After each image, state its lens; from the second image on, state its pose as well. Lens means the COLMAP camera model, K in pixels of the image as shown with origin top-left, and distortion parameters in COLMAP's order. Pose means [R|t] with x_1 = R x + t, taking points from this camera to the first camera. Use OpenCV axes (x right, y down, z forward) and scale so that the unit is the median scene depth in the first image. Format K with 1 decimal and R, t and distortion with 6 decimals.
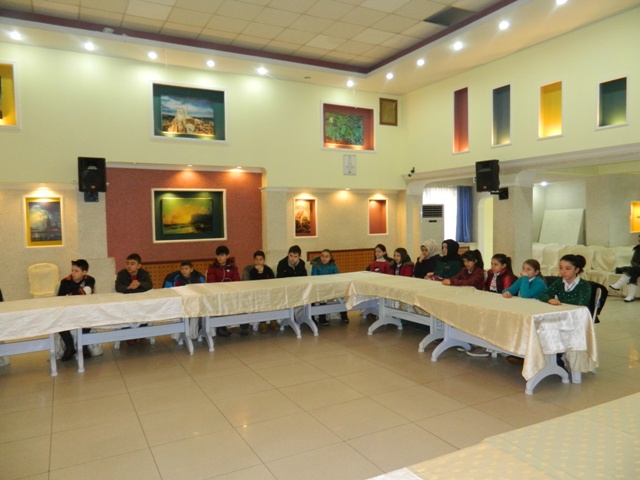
lens RADIAL K [[477.9, 0, 316.4], [0, 477.9, 236.3], [0, 0, 1]] dist [0.010263, -0.000872]
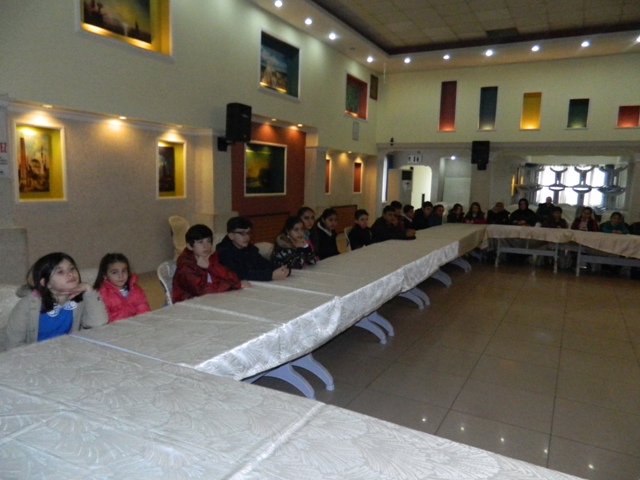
lens RADIAL K [[477.9, 0, 316.4], [0, 477.9, 236.3], [0, 0, 1]] dist [0.010263, -0.000872]
pose [[0.834952, -0.025181, 0.549746, -0.745798], [-0.021161, 0.996745, 0.077794, 0.016226], [-0.549915, -0.076587, 0.831702, 0.097331]]
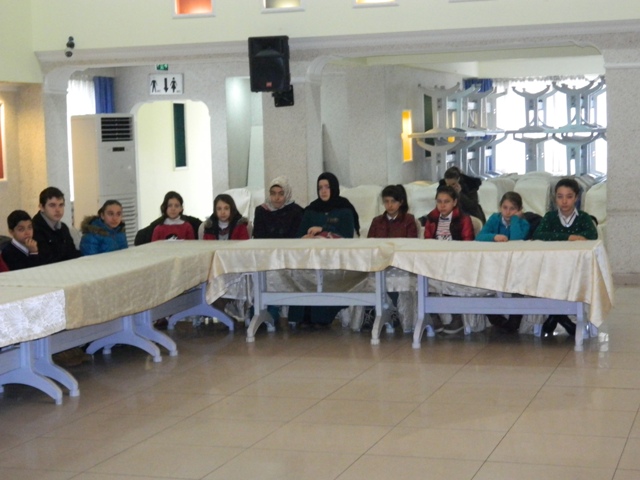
lens RADIAL K [[1287.1, 0, 320.0], [0, 1287.1, 240.0], [0, 0, 1]] dist [0.059960, 0.055999]
pose [[0.726393, -0.064567, 0.684240, -0.607984], [0.046237, 0.997913, 0.045081, 0.013641], [-0.685722, -0.001109, 0.727863, -0.128388]]
